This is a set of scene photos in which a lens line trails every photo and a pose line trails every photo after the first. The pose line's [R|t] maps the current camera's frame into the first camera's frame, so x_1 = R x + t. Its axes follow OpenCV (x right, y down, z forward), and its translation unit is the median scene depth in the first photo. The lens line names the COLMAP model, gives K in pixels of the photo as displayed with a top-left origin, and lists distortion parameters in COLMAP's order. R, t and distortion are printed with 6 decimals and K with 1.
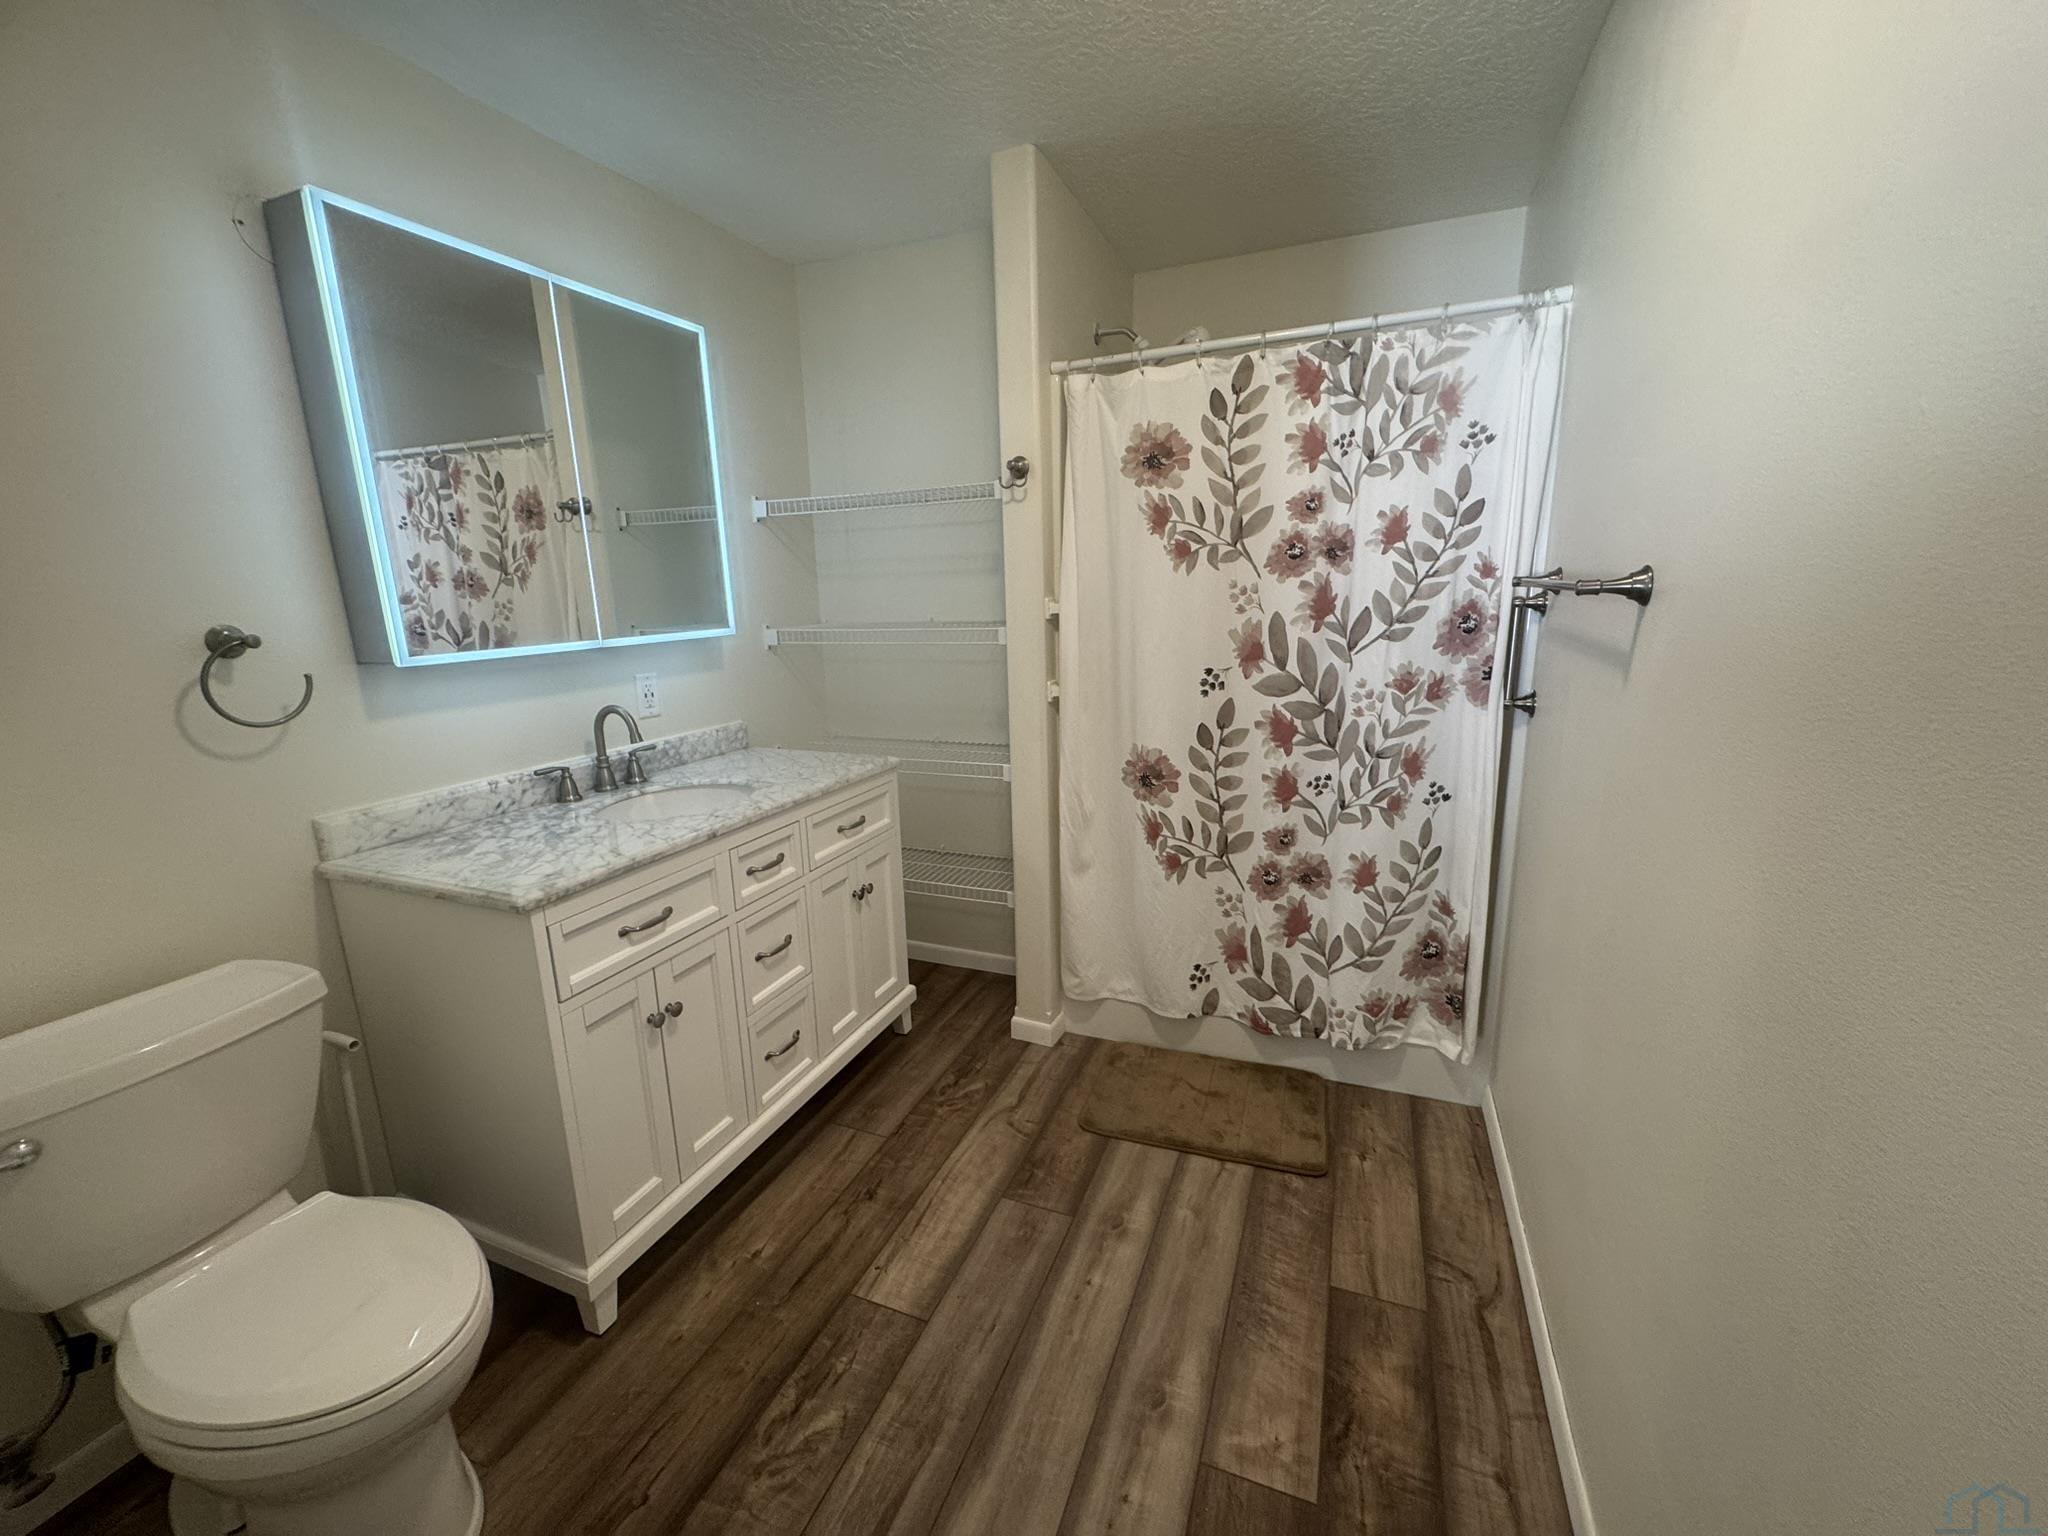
lens RADIAL K [[816.7, 0, 1023.0], [0, 816.7, 767.9], [0, 0, 1]] dist [-0.003279, 0.000054]
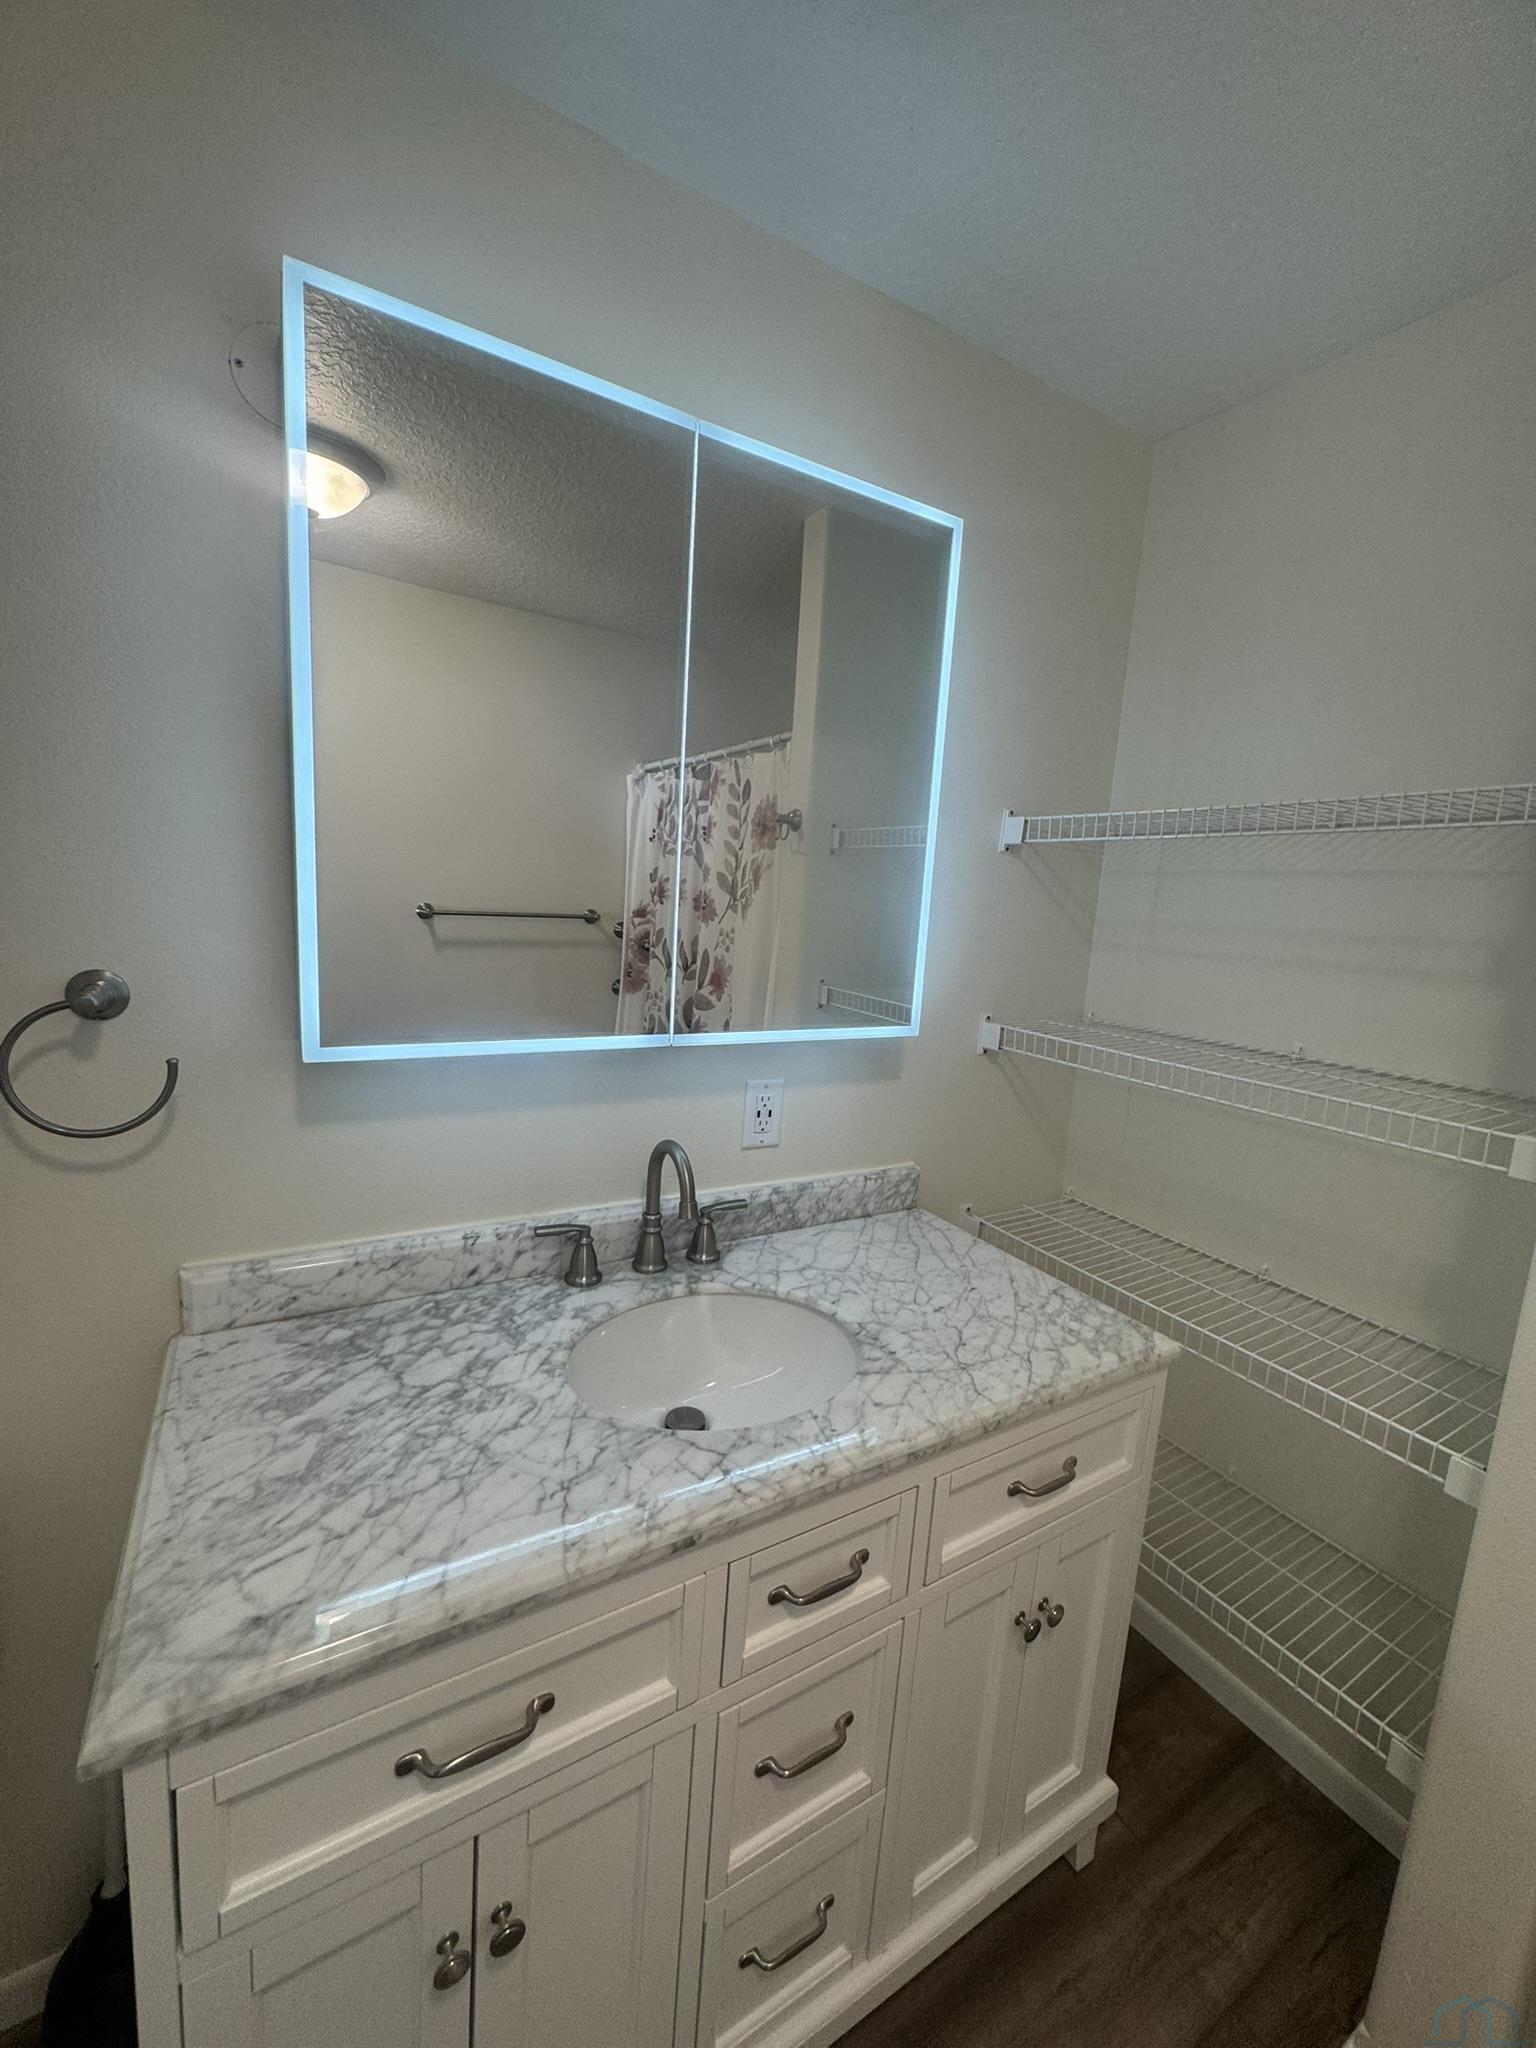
lens RADIAL K [[816.7, 0, 765.2], [0, 816.7, 1021.7], [0, 0, 1]] dist [-0.003279, 0.000054]
pose [[0.796726, 0.163959, -0.581675, -0.108908], [-0.213173, 0.976873, -0.016630, -0.152297], [0.565496, 0.137247, 0.813252, 0.498335]]
